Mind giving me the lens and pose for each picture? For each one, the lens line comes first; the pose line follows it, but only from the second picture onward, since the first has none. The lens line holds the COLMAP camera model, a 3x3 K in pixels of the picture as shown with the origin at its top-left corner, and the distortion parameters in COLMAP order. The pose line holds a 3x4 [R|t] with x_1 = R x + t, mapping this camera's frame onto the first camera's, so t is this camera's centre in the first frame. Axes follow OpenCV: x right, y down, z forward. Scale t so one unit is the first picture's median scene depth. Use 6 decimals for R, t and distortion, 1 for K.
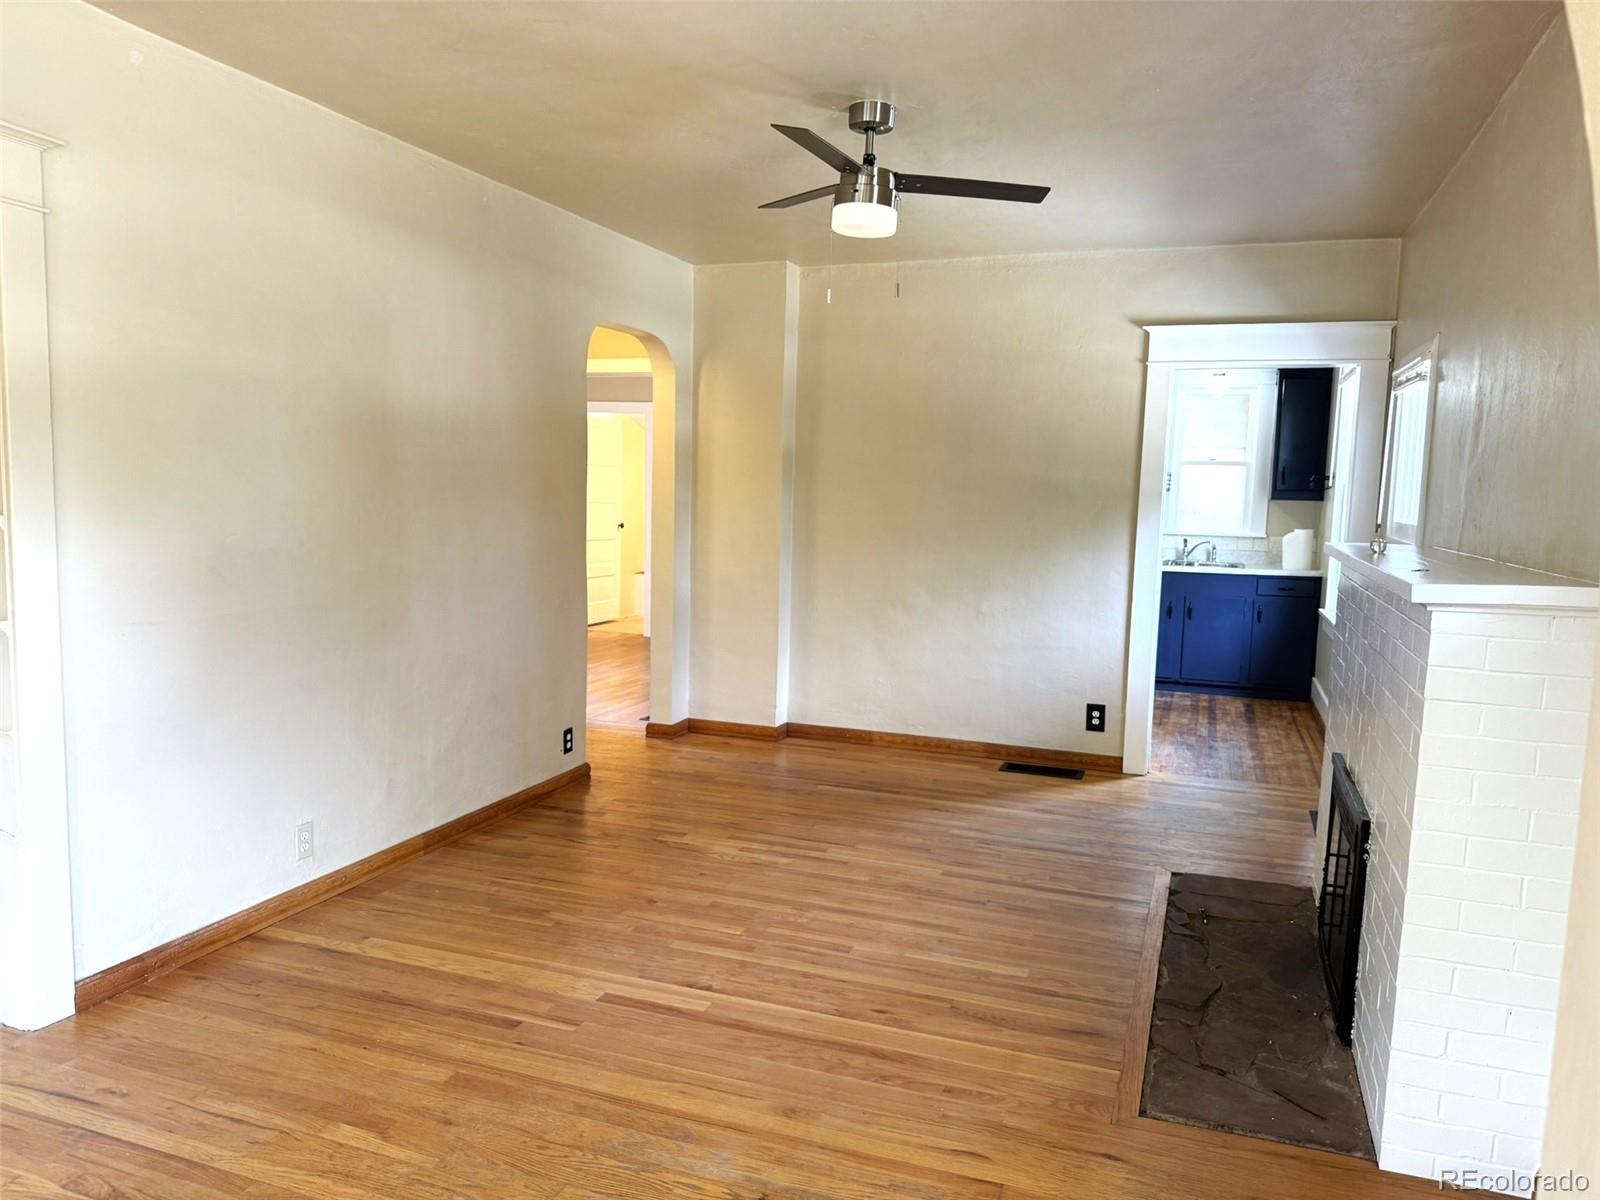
lens RADIAL K [[1125.1, 0, 800.0], [0, 1125.1, 600.0], [0, 0, 1]] dist [0.105941, -0.186208]
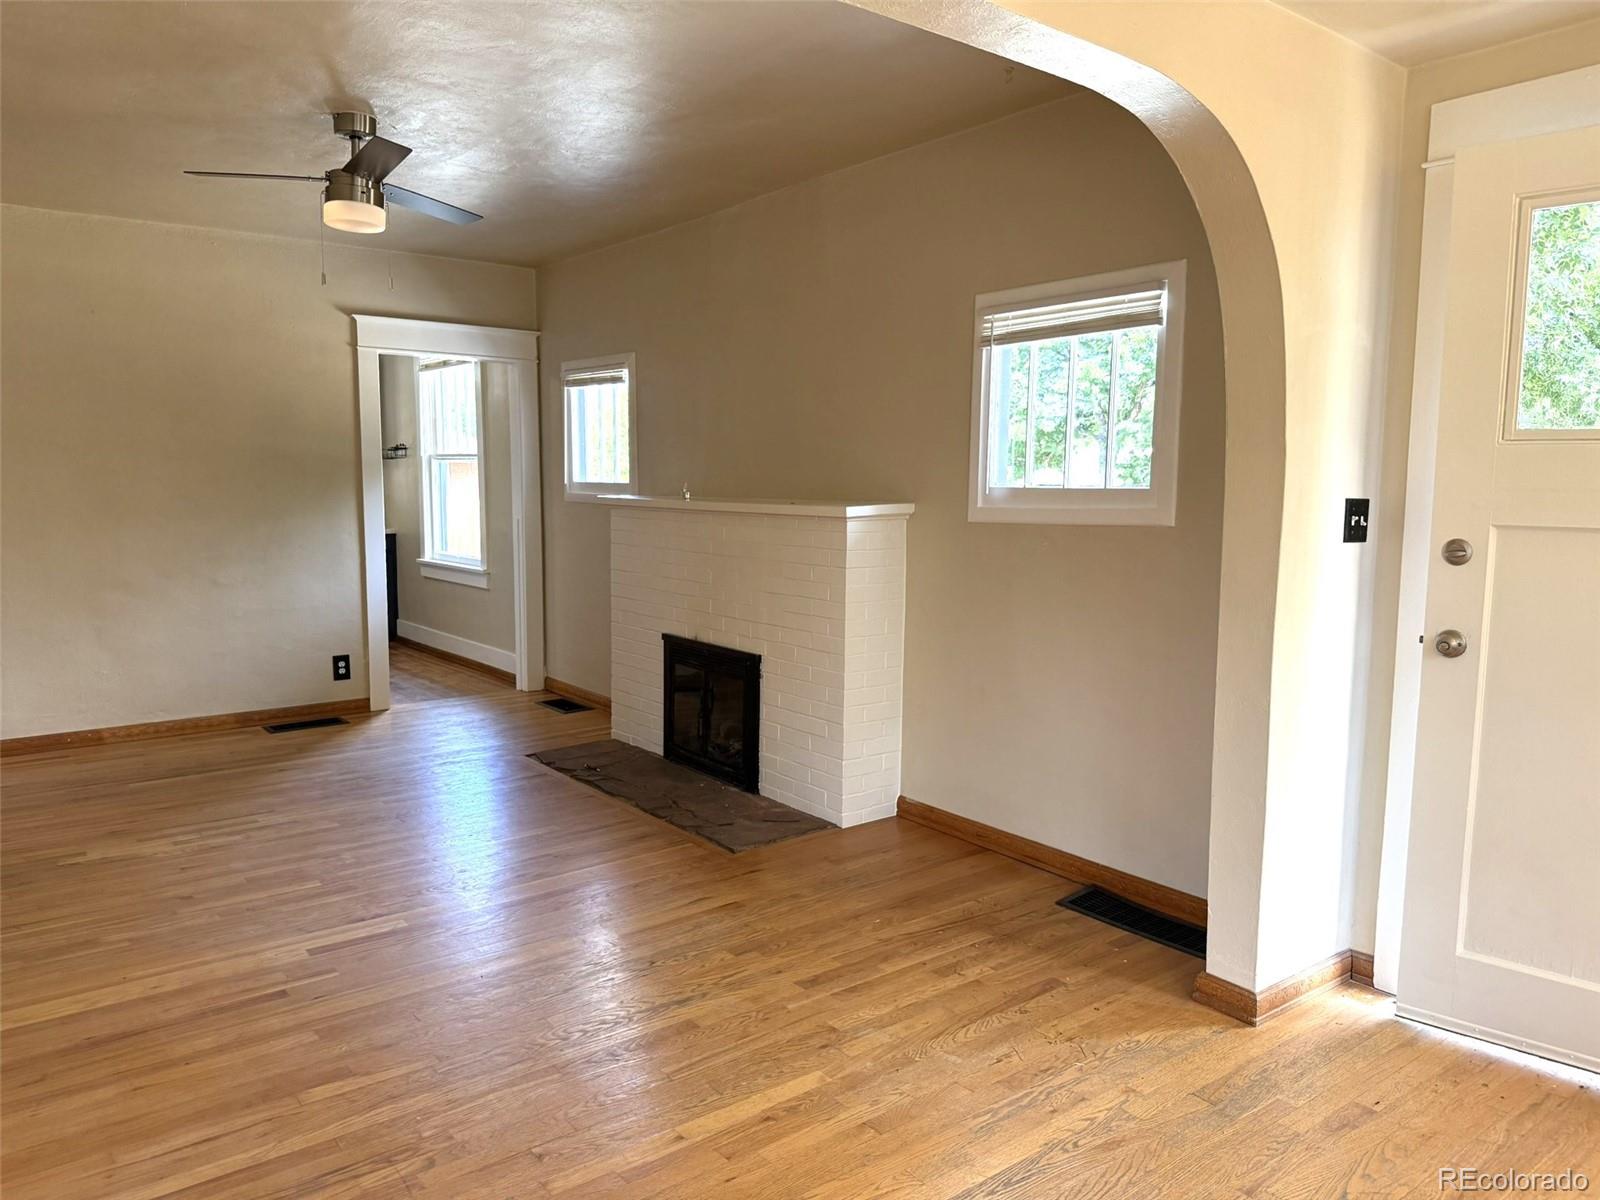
lens RADIAL K [[1125.1, 0, 800.0], [0, 1125.1, 600.0], [0, 0, 1]] dist [0.105941, -0.186208]
pose [[0.529992, -0.116959, 0.839898, -0.482442], [0.095222, 0.992387, 0.078107, -0.005923], [-0.842639, 0.038580, 0.537094, 0.033075]]
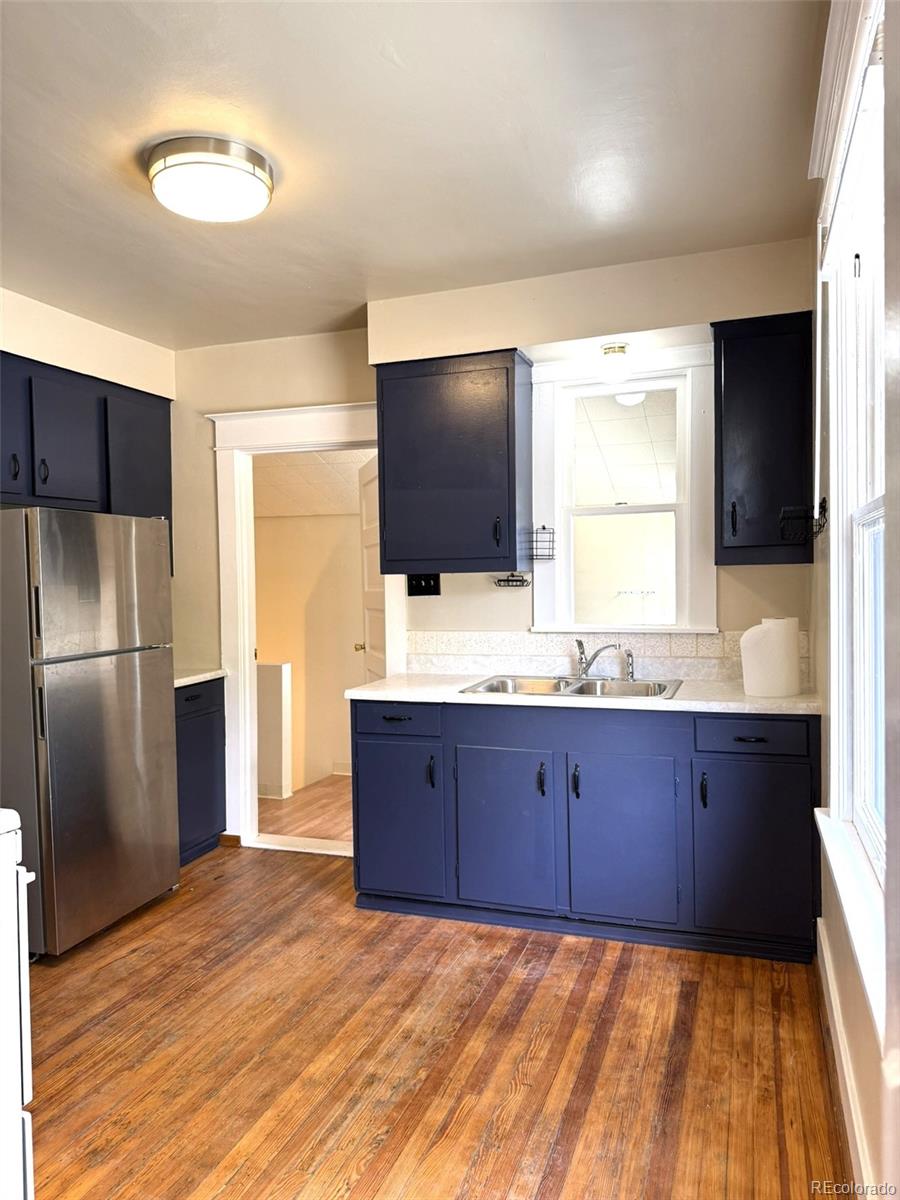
lens RADIAL K [[850.1, 0, 450.0], [0, 850.1, 600.0], [0, 0, 1]] dist [0.154732, -0.315136]
pose [[0.999001, -0.041513, 0.016521, 0.287100], [0.042629, 0.996337, -0.074132, -0.048143], [-0.013383, 0.074763, 0.997112, 0.610753]]
